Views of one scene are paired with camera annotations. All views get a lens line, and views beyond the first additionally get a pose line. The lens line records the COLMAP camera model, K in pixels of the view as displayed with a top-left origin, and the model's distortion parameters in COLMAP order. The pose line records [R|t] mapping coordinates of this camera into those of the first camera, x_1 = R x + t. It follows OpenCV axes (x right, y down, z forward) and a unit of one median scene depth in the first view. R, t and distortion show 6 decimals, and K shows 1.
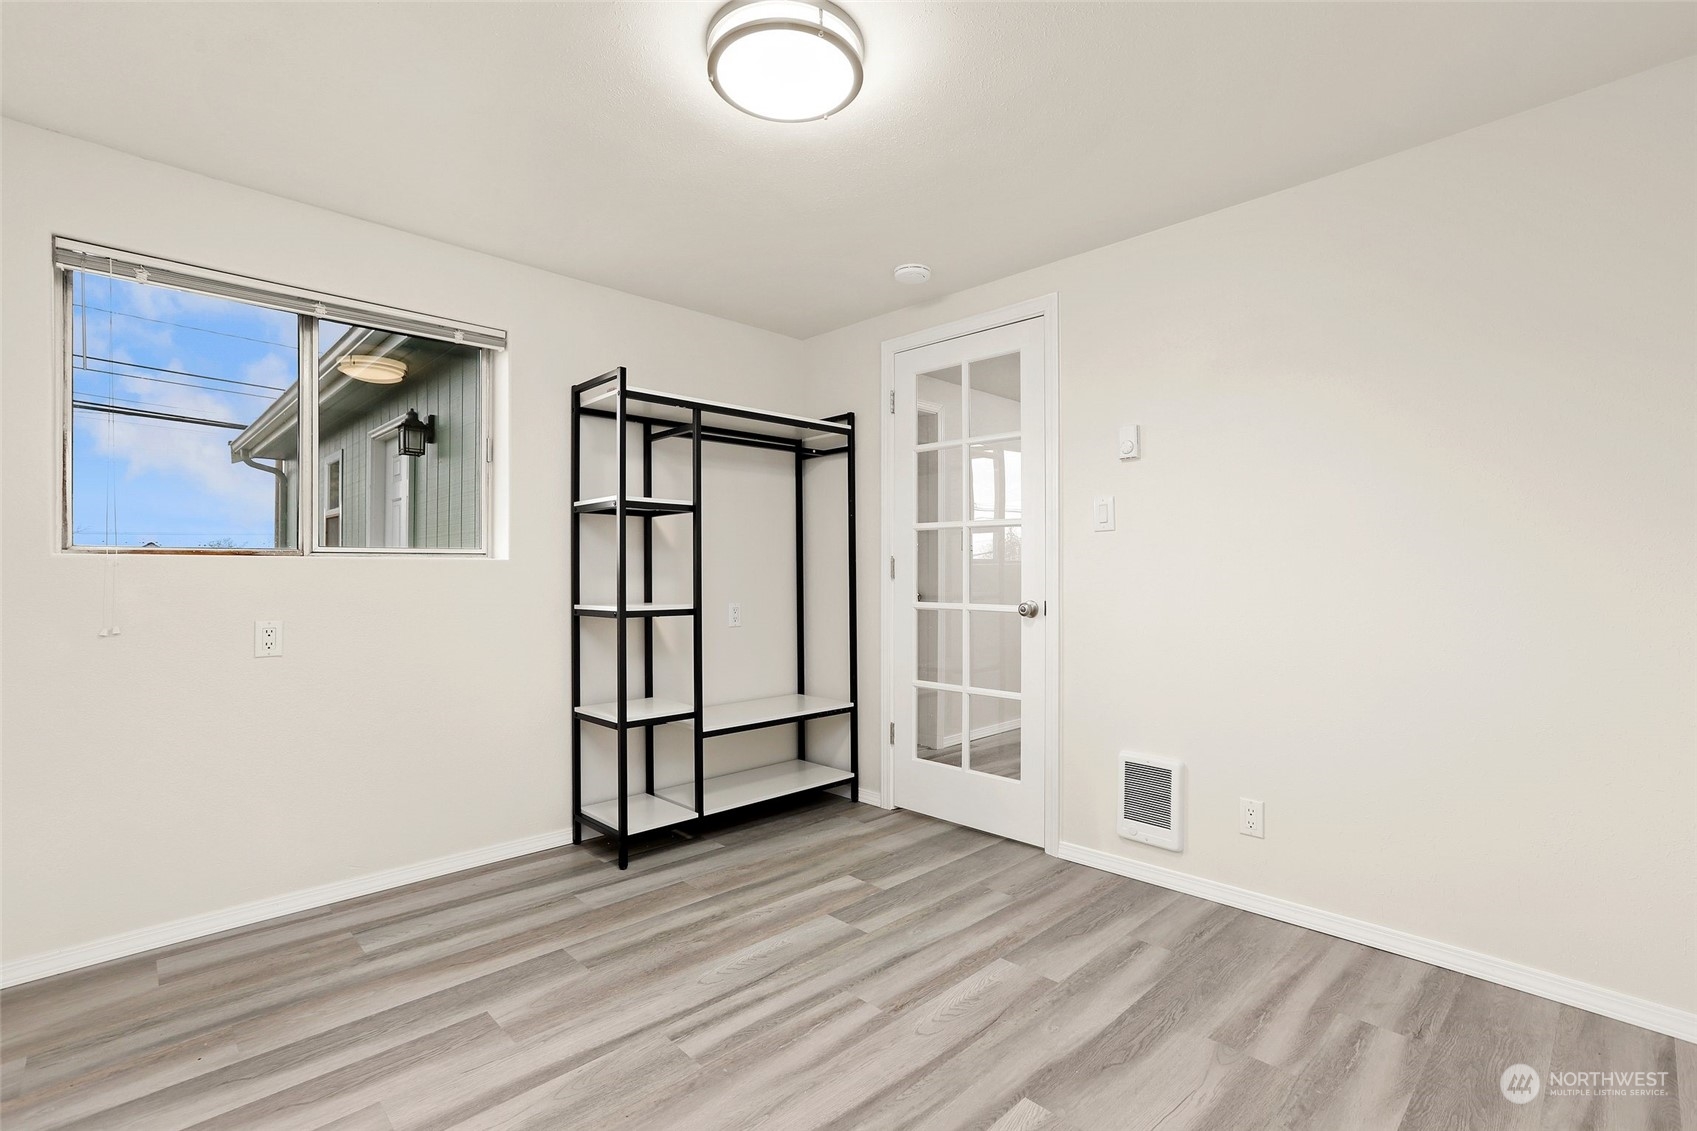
lens RADIAL K [[775.5, 0, 848.6], [0, 775.5, 566.9], [0, 0, 1]] dist [-0.027298, 0.002558]
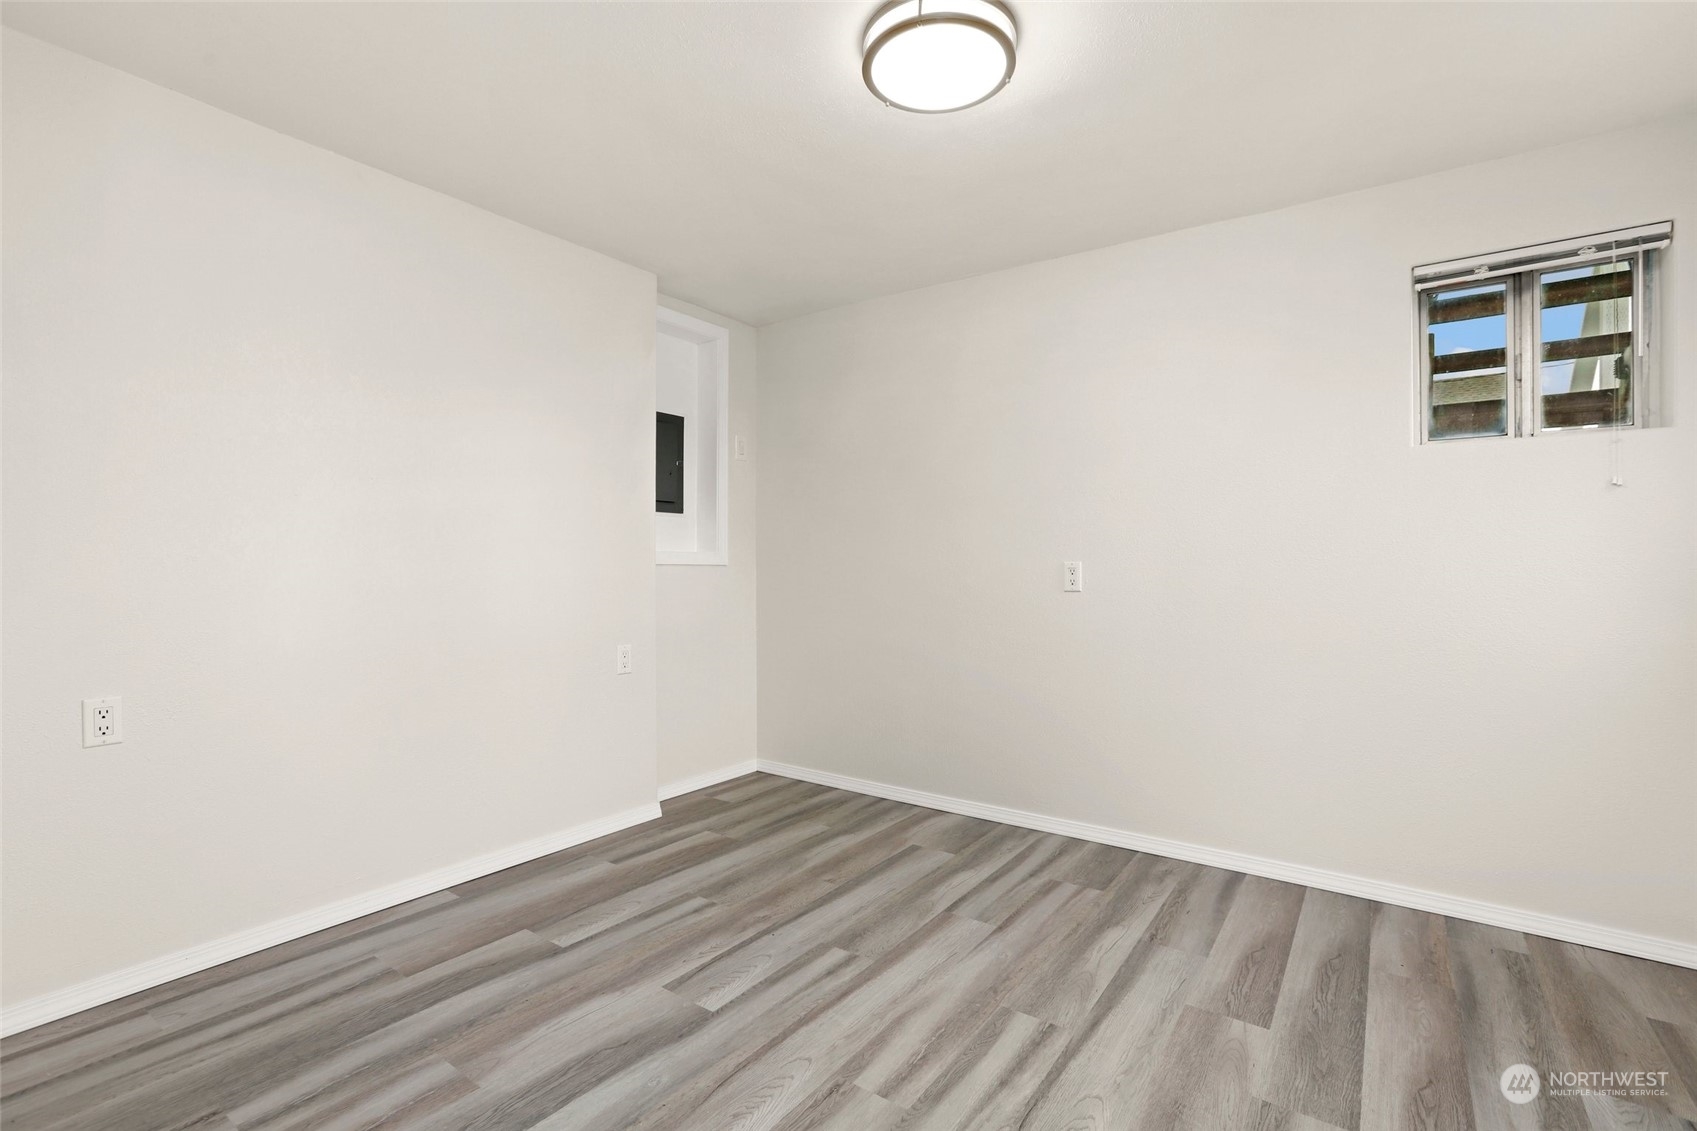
lens RADIAL K [[775.5, 0, 847.4], [0, 775.5, 564.5], [0, 0, 1]] dist [-0.027298, 0.002558]
pose [[-0.983455, -0.000579, -0.181154, 0.214045], [-0.001107, 0.999995, 0.002816, 0.012579], [0.181151, 0.002970, -0.983451, 1.931579]]
